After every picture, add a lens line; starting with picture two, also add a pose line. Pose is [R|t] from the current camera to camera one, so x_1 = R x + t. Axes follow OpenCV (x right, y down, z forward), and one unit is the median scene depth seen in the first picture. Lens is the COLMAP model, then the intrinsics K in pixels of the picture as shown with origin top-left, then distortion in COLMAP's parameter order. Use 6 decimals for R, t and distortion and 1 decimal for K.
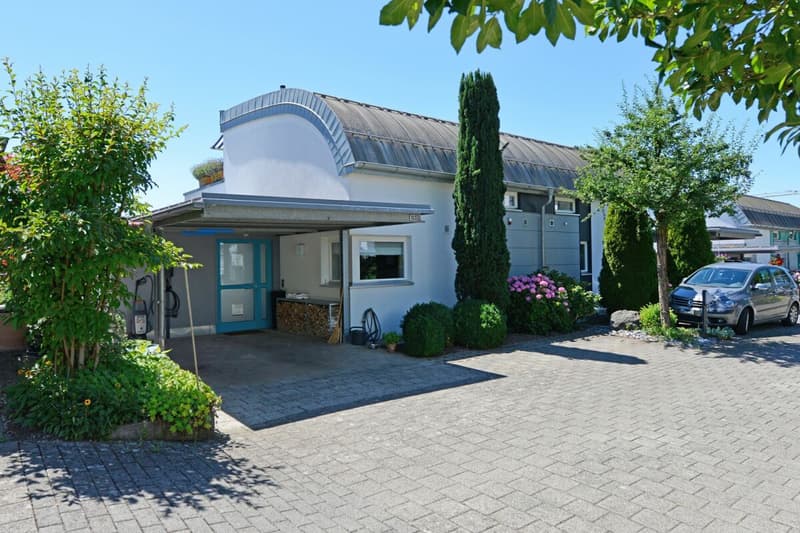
lens RADIAL K [[514.1, 0, 400.0], [0, 514.1, 266.5], [0, 0, 1]] dist [-0.001082, -0.000181]
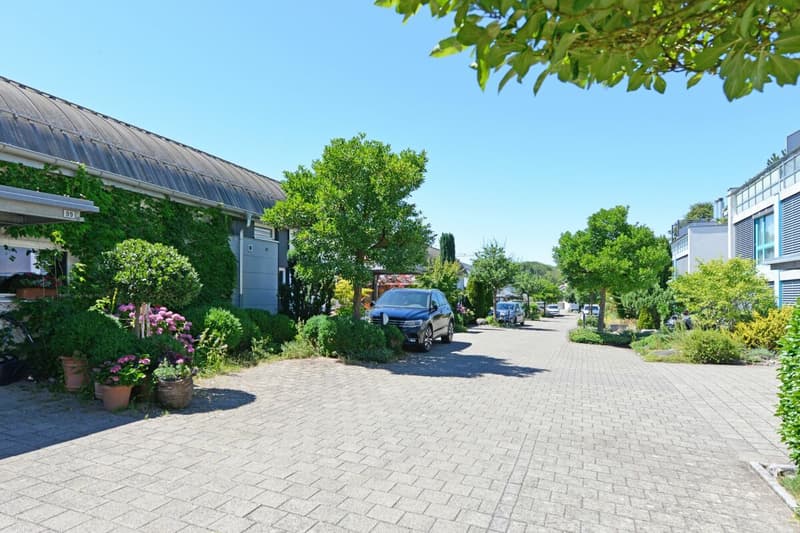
lens RADIAL K [[514.1, 0, 400.0], [0, 514.1, 266.5], [0, 0, 1]] dist [-0.001082, -0.000181]
pose [[0.843113, 0.057080, 0.534698, -0.406023], [-0.031584, 0.997890, -0.056725, -0.005664], [-0.536808, 0.030937, 0.843137, -0.312244]]
